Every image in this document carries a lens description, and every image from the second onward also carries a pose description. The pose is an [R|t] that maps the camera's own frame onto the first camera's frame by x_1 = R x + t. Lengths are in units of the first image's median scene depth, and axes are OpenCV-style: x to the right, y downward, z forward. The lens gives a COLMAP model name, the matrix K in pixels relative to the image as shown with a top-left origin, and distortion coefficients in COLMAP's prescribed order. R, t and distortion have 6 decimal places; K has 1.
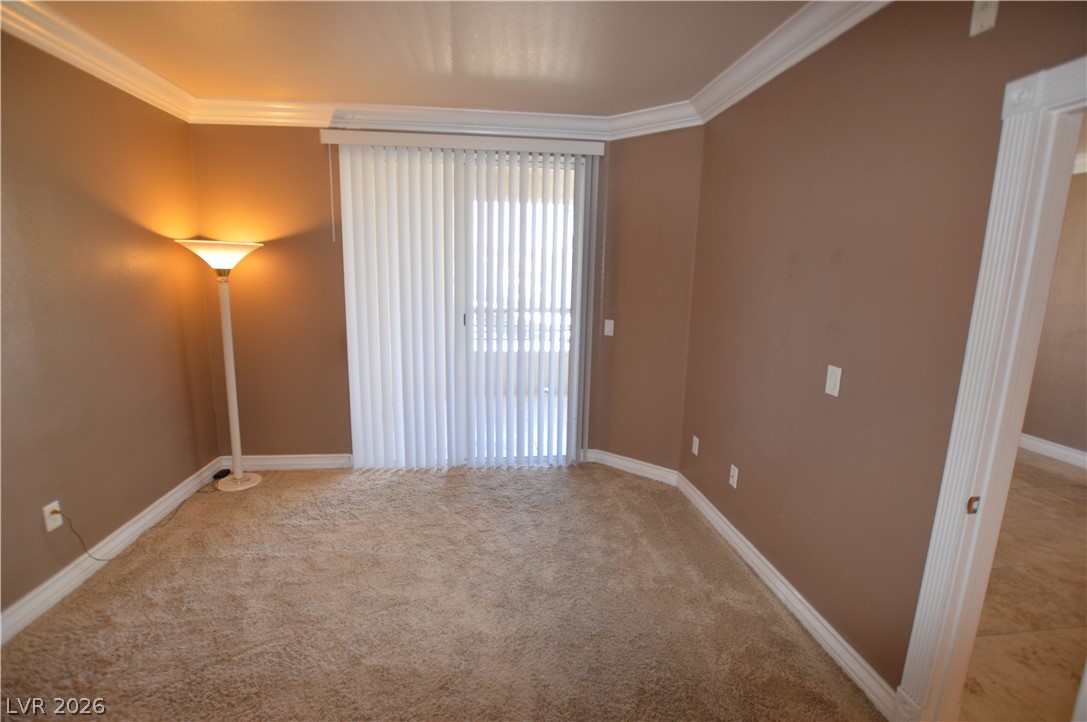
lens RADIAL K [[484.0, 0, 544.3], [0, 484.0, 358.7], [0, 0, 1]] dist [-0.032687, 0.004445]
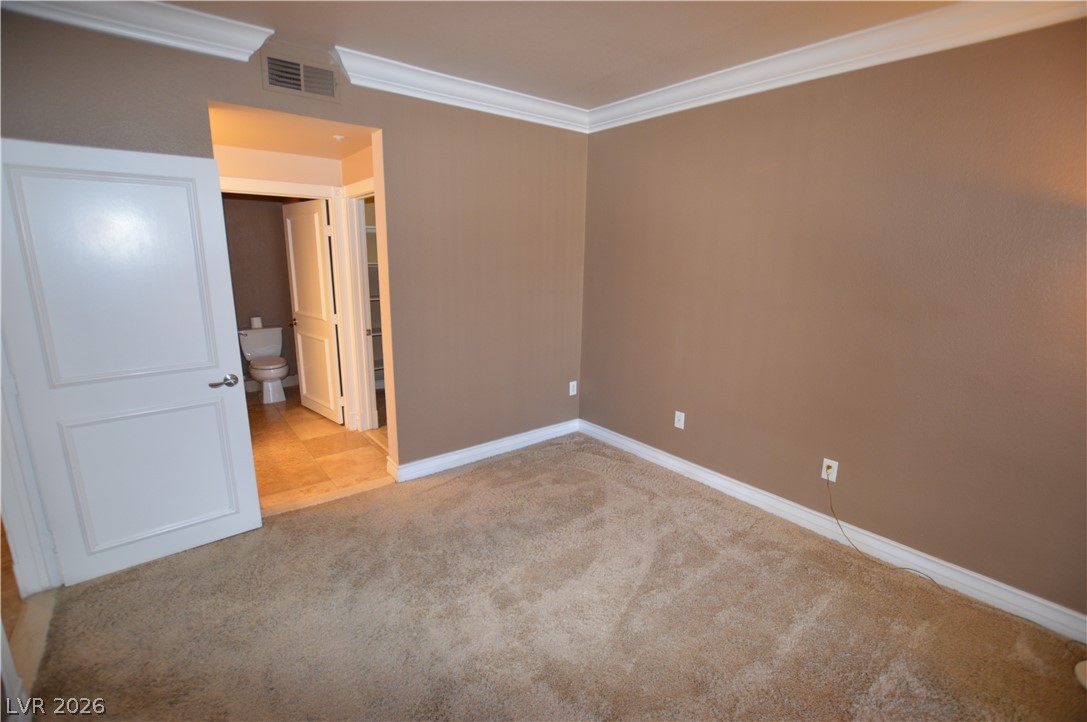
lens RADIAL K [[484.0, 0, 544.3], [0, 484.0, 358.7], [0, 0, 1]] dist [-0.032687, 0.004445]
pose [[-0.846914, 0.082868, -0.525233, 0.143222], [-0.124288, 0.929567, 0.347070, -0.180887], [0.517001, 0.359218, -0.776964, 0.957597]]
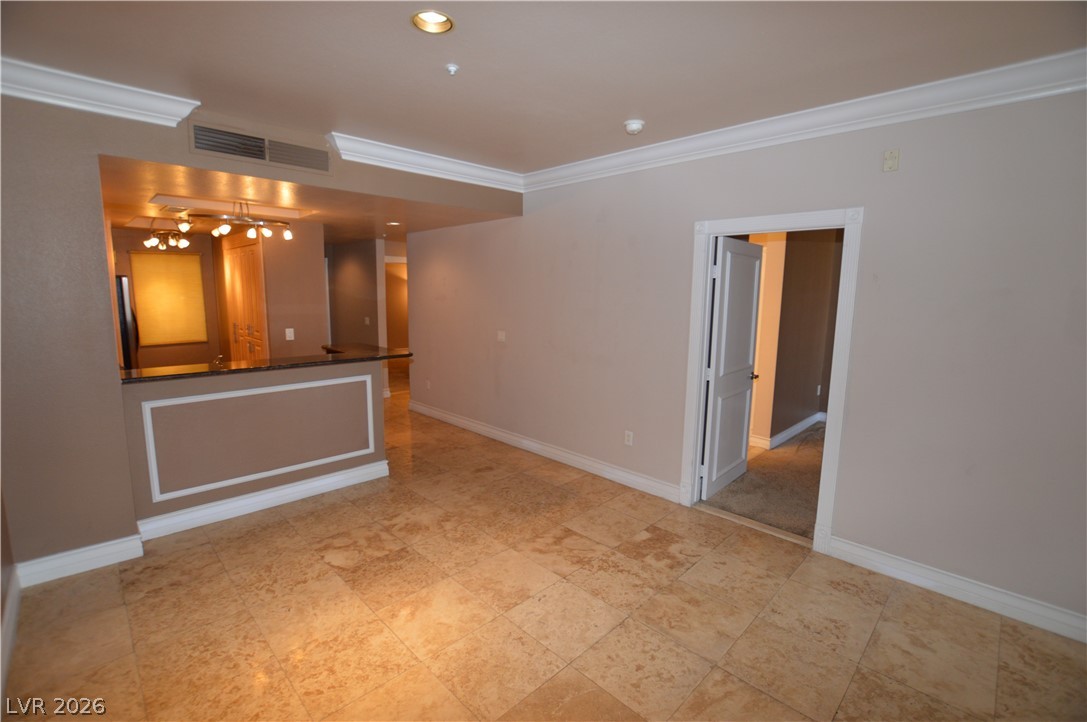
lens RADIAL K [[484.0, 0, 544.3], [0, 484.0, 358.7], [0, 0, 1]] dist [-0.032687, 0.004445]
pose [[-0.784629, 0.054507, -0.617564, 1.319946], [-0.138109, 0.955729, 0.259824, -0.113627], [0.604386, 0.289157, -0.742365, 0.713953]]
